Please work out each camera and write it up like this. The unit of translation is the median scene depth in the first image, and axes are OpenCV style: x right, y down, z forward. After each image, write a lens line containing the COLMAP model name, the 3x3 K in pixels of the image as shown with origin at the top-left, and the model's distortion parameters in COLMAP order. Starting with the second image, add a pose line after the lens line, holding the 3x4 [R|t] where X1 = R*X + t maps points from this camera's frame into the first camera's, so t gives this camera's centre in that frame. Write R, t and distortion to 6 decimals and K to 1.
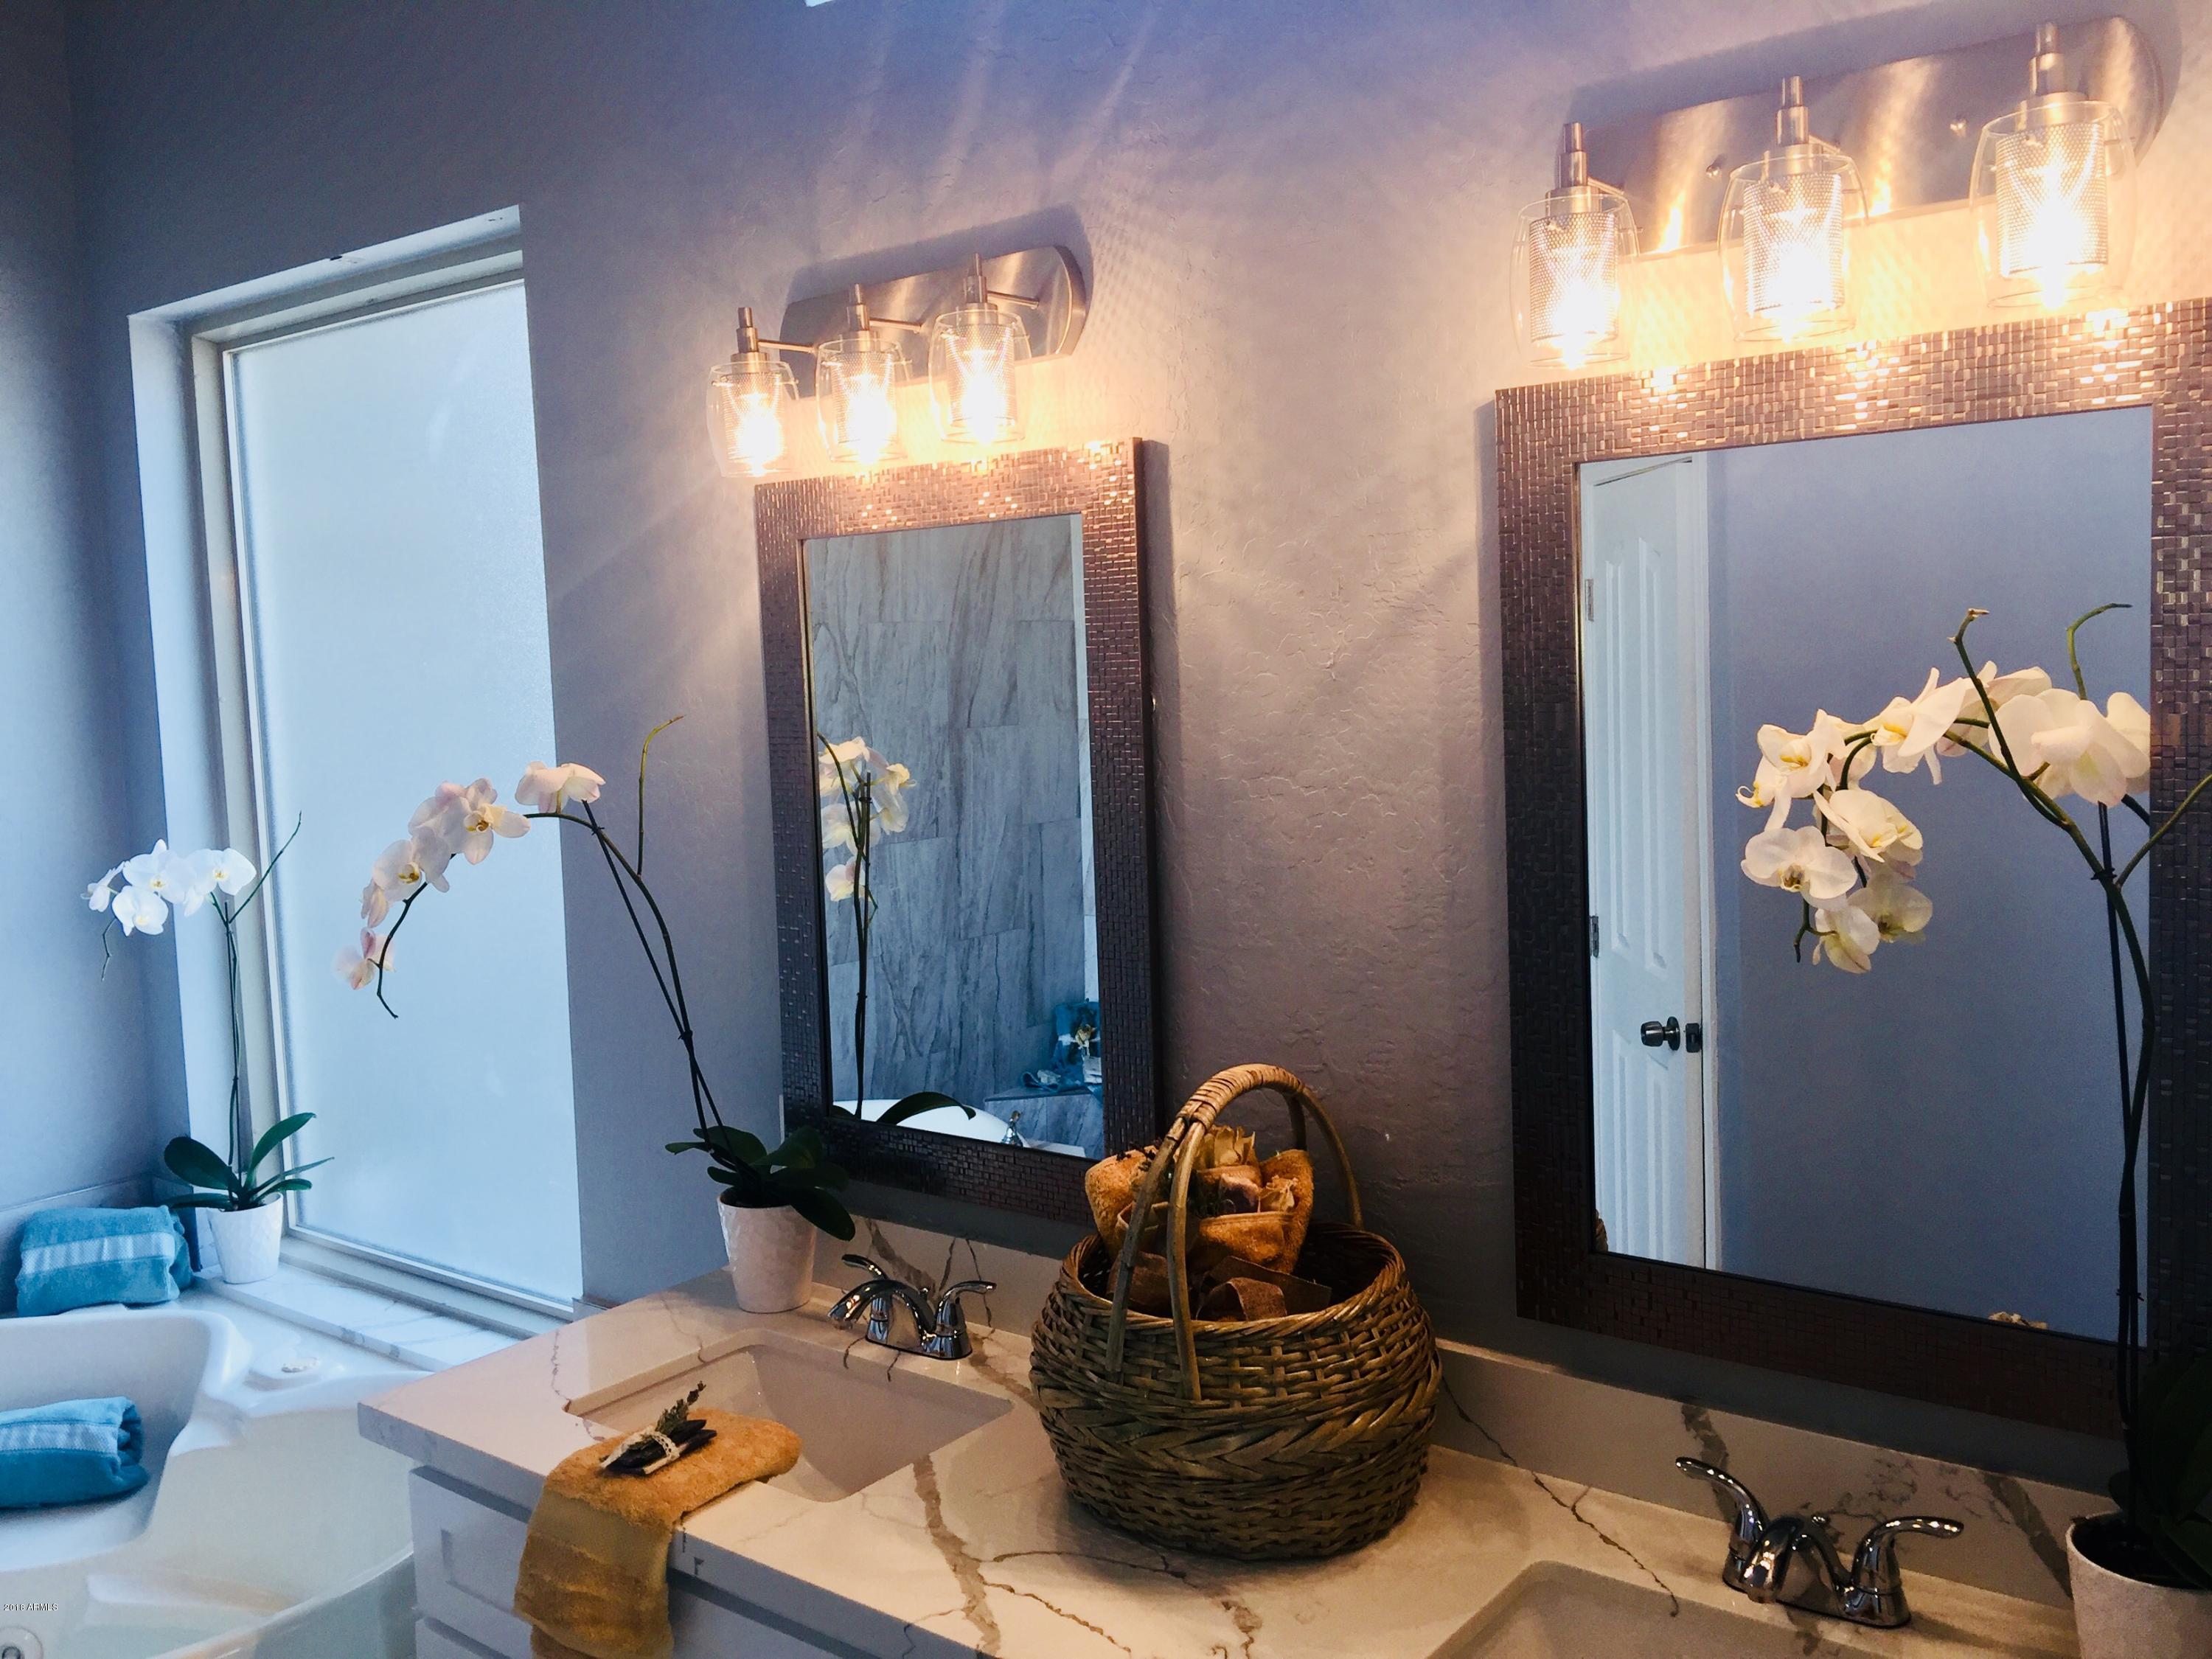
lens RADIAL K [[1879.7, 0, 1140.8], [0, 1879.7, 721.1], [0, 0, 1]] dist [0.085424, -0.135234]
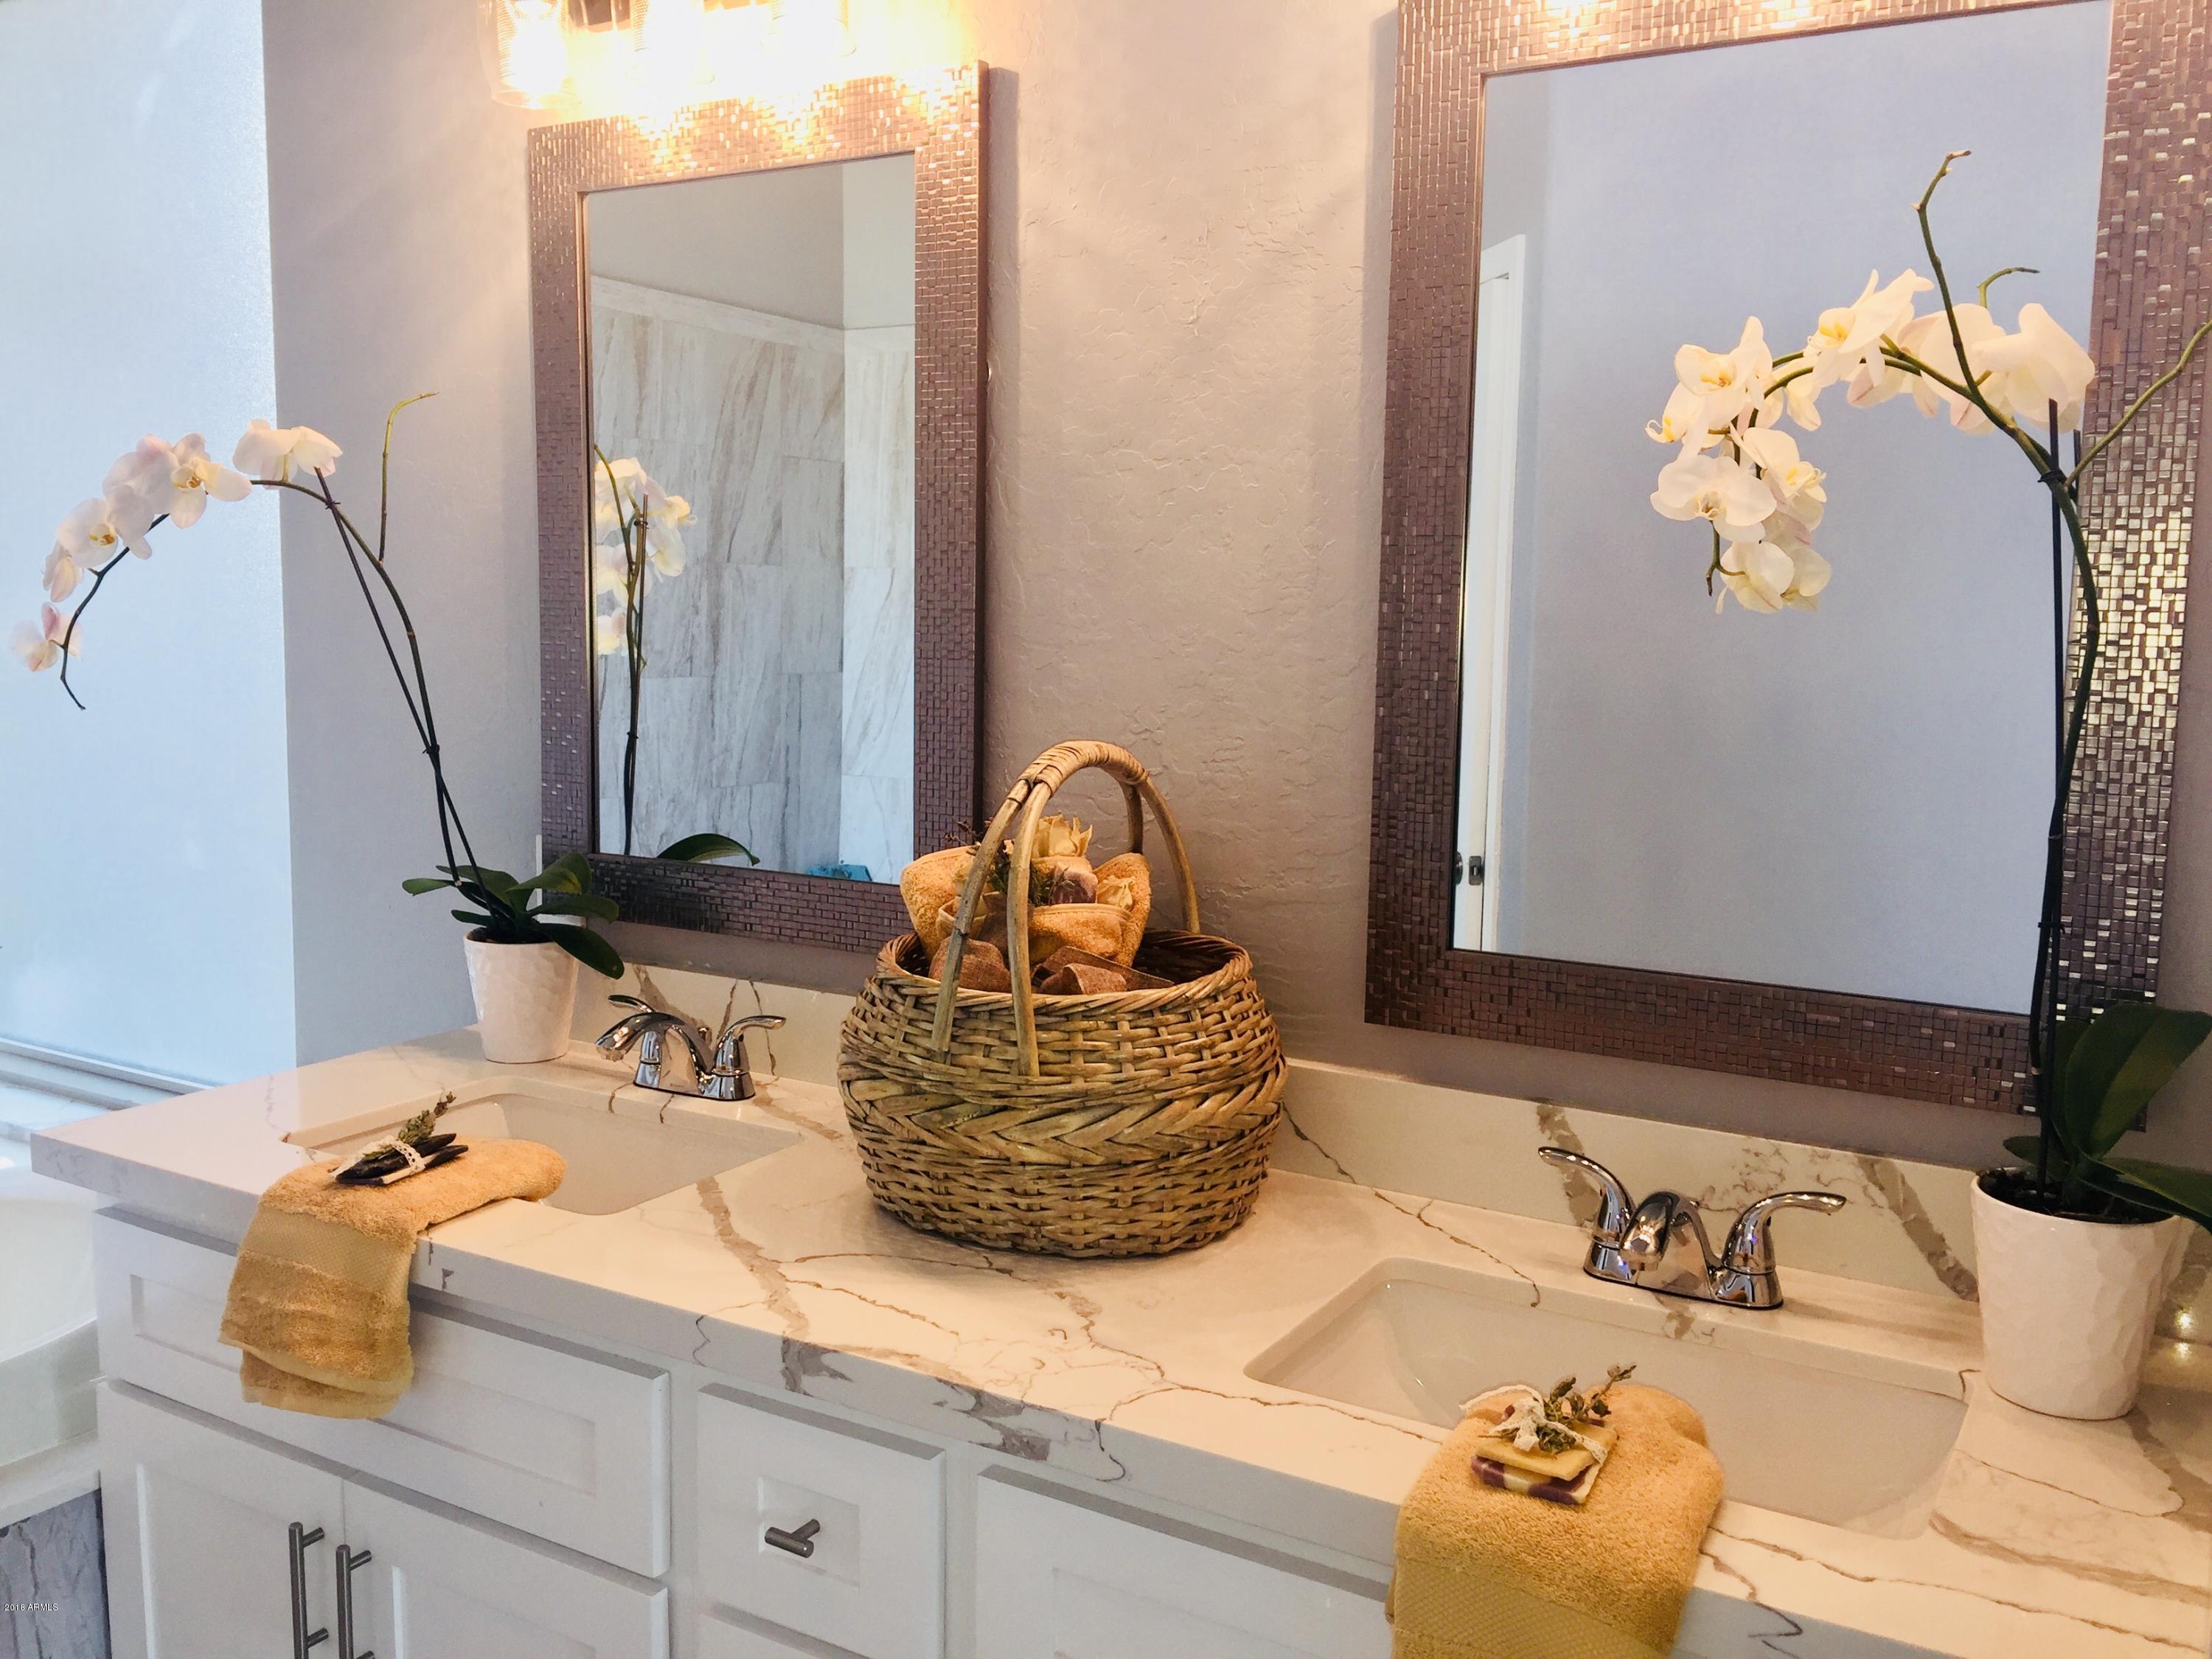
lens RADIAL K [[1879.7, 0, 1129.7], [0, 1879.7, 737.0], [0, 0, 1]] dist [0.085424, -0.135234]
pose [[0.990422, 0.035518, 0.133430, -0.044732], [-0.040250, 0.998647, 0.032938, 0.145160], [-0.132079, -0.037993, 0.990511, 0.098656]]
